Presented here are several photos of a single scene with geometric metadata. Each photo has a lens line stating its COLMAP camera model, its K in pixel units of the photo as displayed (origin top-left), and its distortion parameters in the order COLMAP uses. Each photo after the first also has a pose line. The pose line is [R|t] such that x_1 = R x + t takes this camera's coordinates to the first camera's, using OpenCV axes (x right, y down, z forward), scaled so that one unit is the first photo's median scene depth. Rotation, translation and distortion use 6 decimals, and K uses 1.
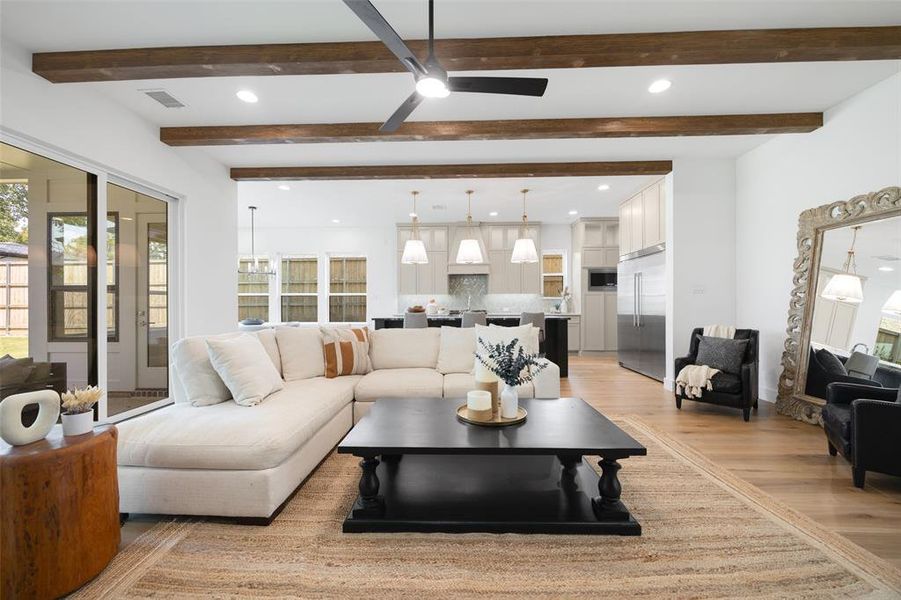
lens RADIAL K [[364.8, 0, 450.5], [0, 364.8, 300.0], [0, 0, 1]] dist [0.000383, -0.000204]
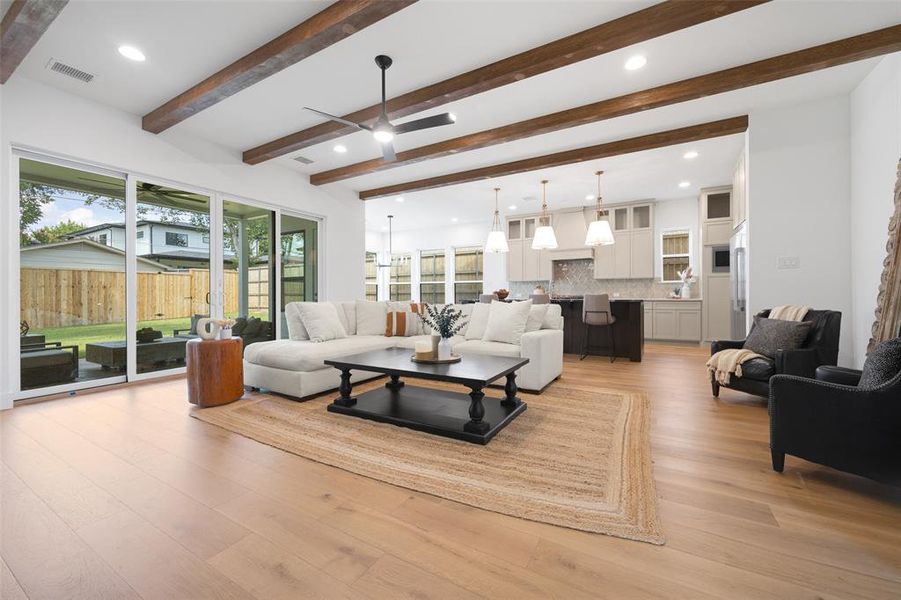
lens RADIAL K [[365.8, 0, 449.8], [0, 365.8, 293.8], [0, 0, 1]] dist [-0.000958, -0.000137]
pose [[0.877828, -0.000929, -0.478975, 0.517178], [0.003681, 0.999982, 0.004807, 0.039561], [0.478962, -0.005983, 0.877815, -0.116292]]
